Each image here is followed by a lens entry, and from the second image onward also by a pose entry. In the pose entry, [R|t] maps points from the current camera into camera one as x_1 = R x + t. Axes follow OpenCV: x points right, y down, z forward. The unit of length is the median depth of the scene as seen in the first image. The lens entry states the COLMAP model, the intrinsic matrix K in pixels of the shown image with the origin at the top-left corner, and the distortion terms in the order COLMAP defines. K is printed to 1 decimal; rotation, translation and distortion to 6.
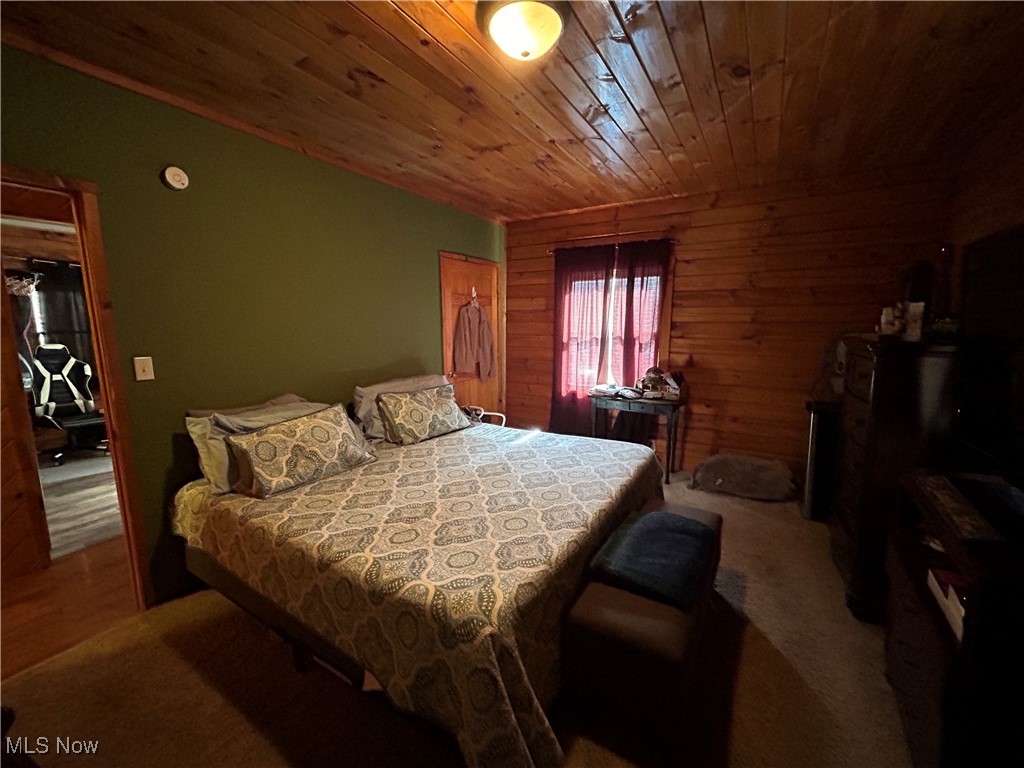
lens RADIAL K [[412.1, 0, 508.8], [0, 412.1, 383.1], [0, 0, 1]] dist [0.002304, -0.000097]
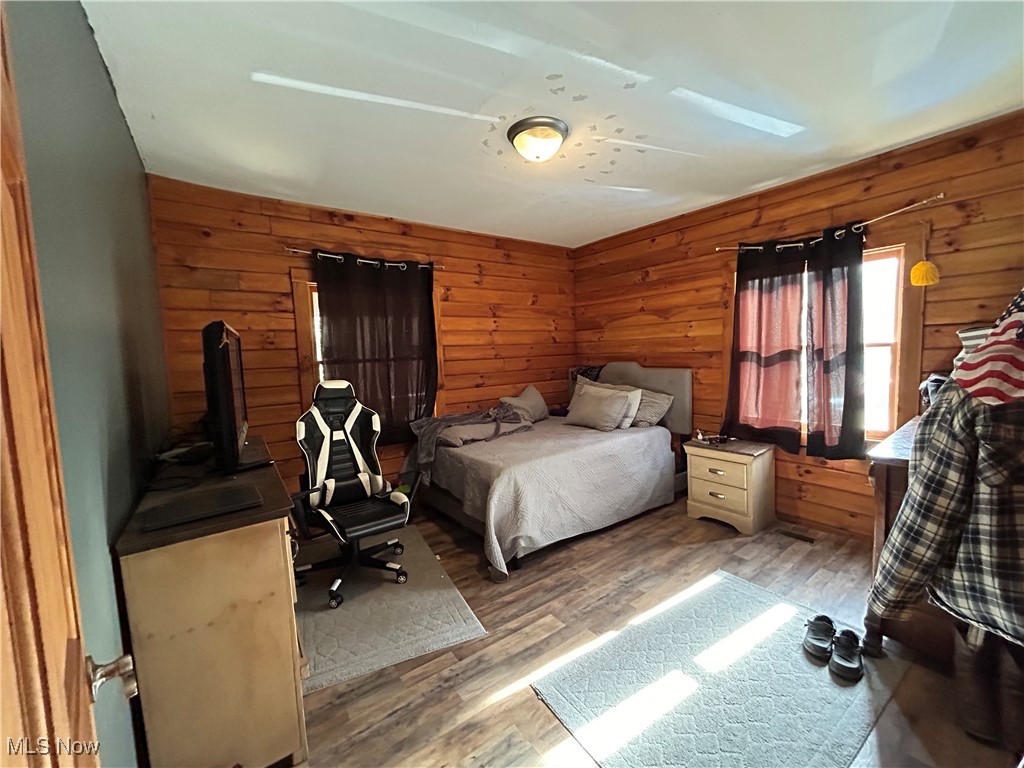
lens RADIAL K [[412.1, 0, 512.0], [0, 412.1, 384.4], [0, 0, 1]] dist [0.002304, -0.000097]
pose [[0.924054, -0.000374, -0.382262, -0.623798], [-0.022820, 0.998162, -0.056140, -0.059452], [0.381580, 0.060599, 0.922347, 0.533115]]
